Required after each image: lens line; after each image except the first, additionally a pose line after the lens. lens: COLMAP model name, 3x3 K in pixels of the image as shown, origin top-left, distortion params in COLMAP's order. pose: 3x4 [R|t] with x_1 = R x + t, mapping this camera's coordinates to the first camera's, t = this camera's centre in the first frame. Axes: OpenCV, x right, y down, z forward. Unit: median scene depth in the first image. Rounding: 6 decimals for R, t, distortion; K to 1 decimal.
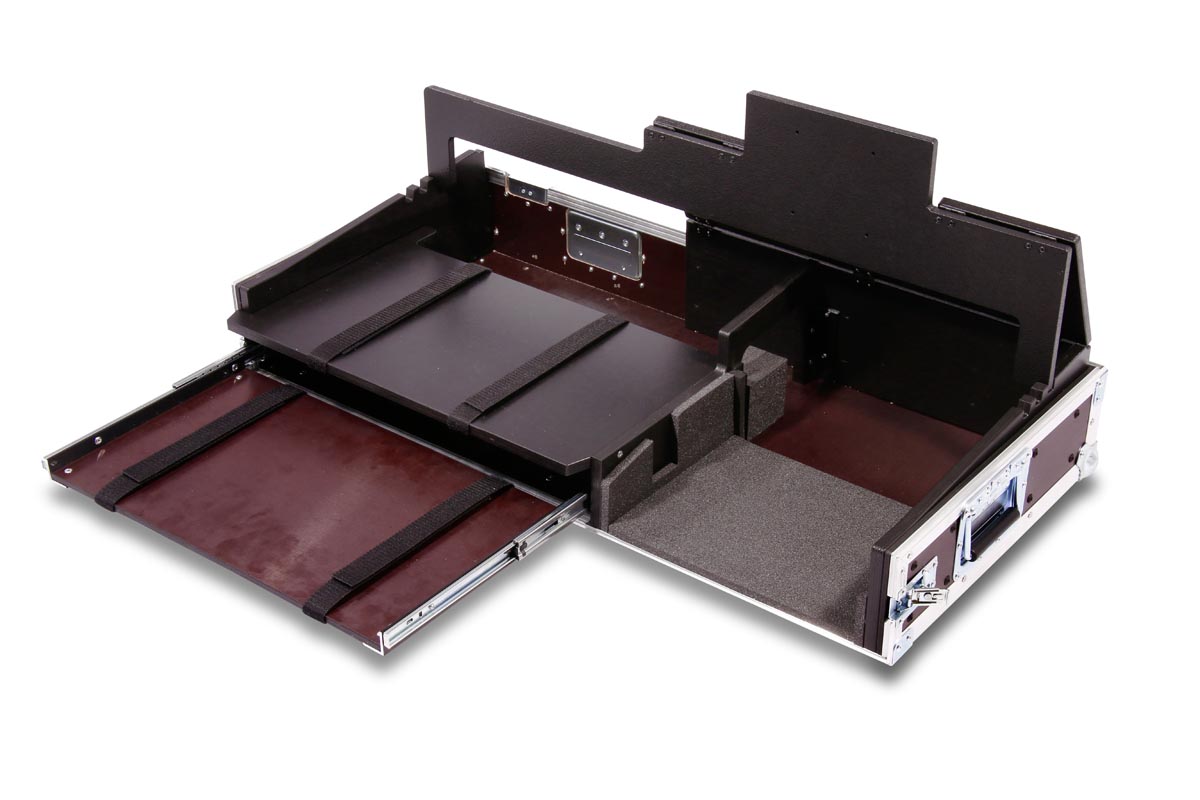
lens RADIAL K [[1869.9, 0, 595.0], [0, 1869.9, 396.8], [0, 0, 1]] dist [0.009957, 0.000000]
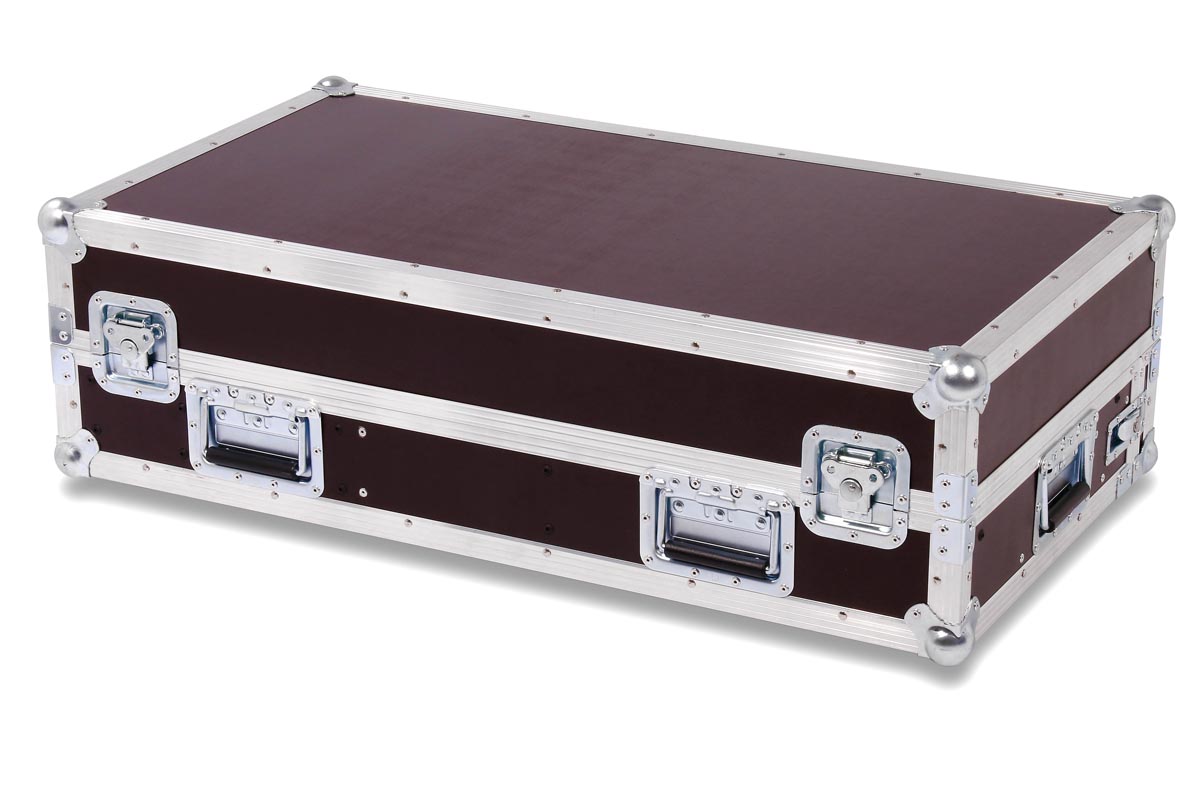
lens RADIAL K [[3326.3, 0, 603.3], [0, 3326.3, 400.7], [0, 0, 1]] dist [-0.041636, 0.000000]
pose [[0.981593, -0.050363, 0.184227, -0.423243], [0.082624, 0.981647, -0.171877, 0.408345], [-0.172190, 0.183935, 0.967739, -0.711666]]
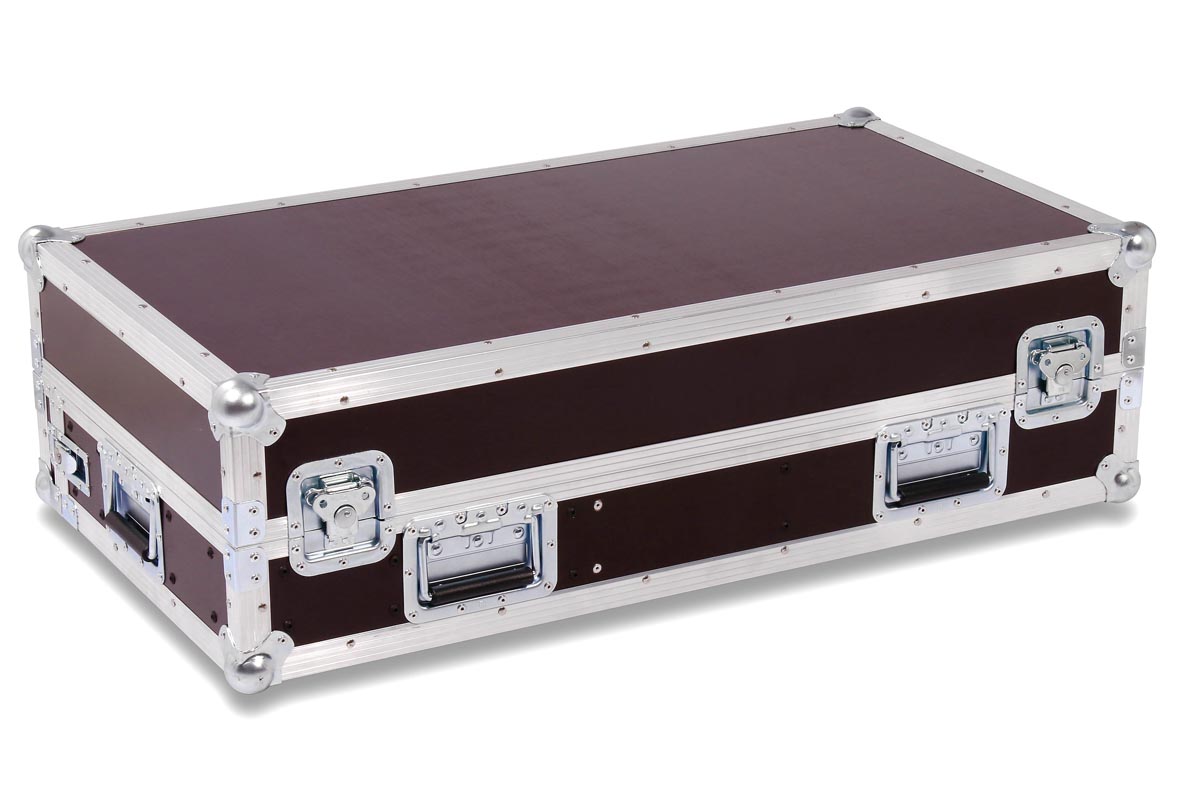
lens RADIAL K [[3326.3, 0, 633.1], [0, 3326.3, 404.8], [0, 0, 1]] dist [-0.041636, 0.000000]
pose [[0.407895, -0.308739, 0.859245, -2.057662], [0.471197, 0.877266, 0.091531, -0.239283], [-0.782045, 0.367539, 0.503310, 0.409616]]
